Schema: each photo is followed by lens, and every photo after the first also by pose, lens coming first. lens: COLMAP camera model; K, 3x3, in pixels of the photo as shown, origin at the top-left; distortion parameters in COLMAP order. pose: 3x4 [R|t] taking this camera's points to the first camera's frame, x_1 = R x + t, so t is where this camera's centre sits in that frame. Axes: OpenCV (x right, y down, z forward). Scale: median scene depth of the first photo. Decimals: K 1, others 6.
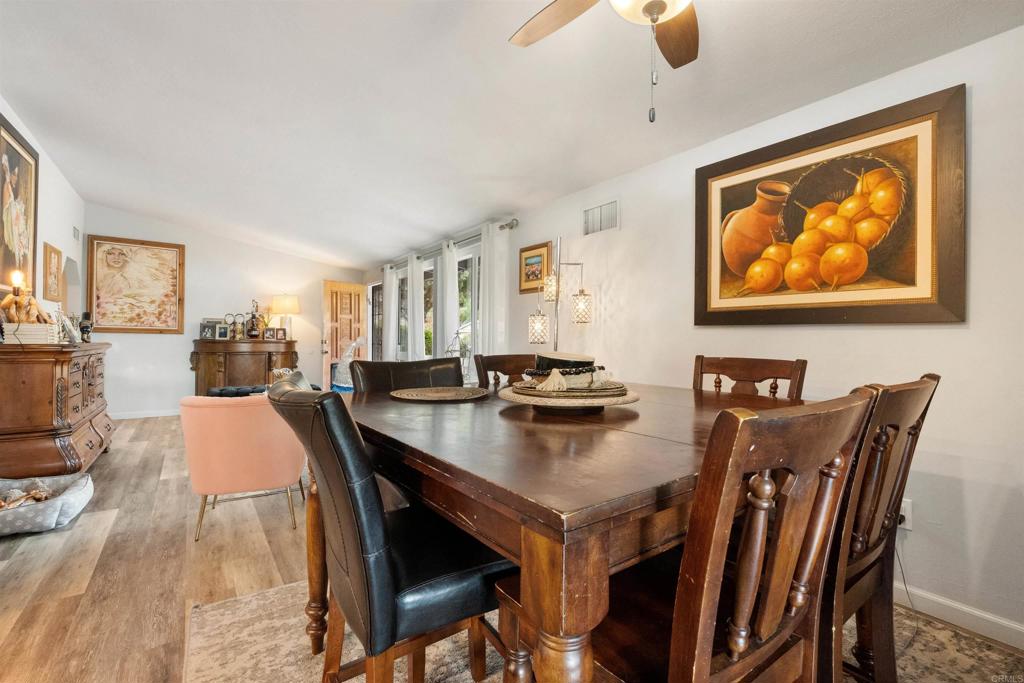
lens RADIAL K [[467.9, 0, 517.5], [0, 467.9, 342.0], [0, 0, 1]] dist [-0.011844, -0.000145]
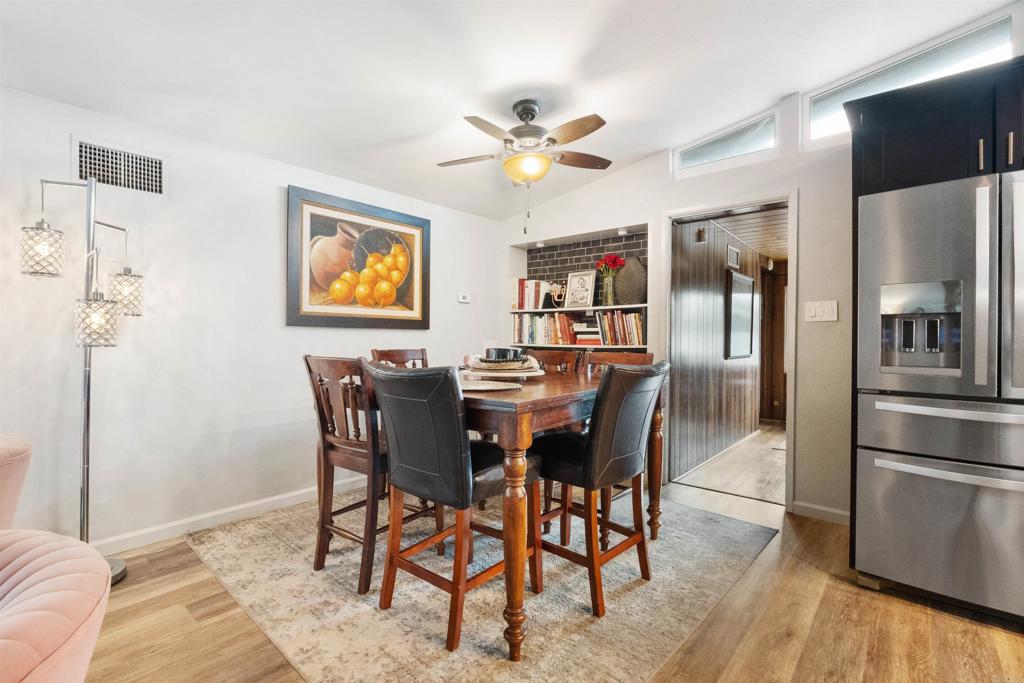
lens RADIAL K [[467.9, 0, 517.5], [0, 467.9, 342.0], [0, 0, 1]] dist [-0.011844, -0.000145]
pose [[-0.252482, -0.014924, 0.967486, -0.985602], [0.005794, 0.999840, 0.016935, -0.014869], [-0.967584, 0.009881, -0.252355, 0.892702]]
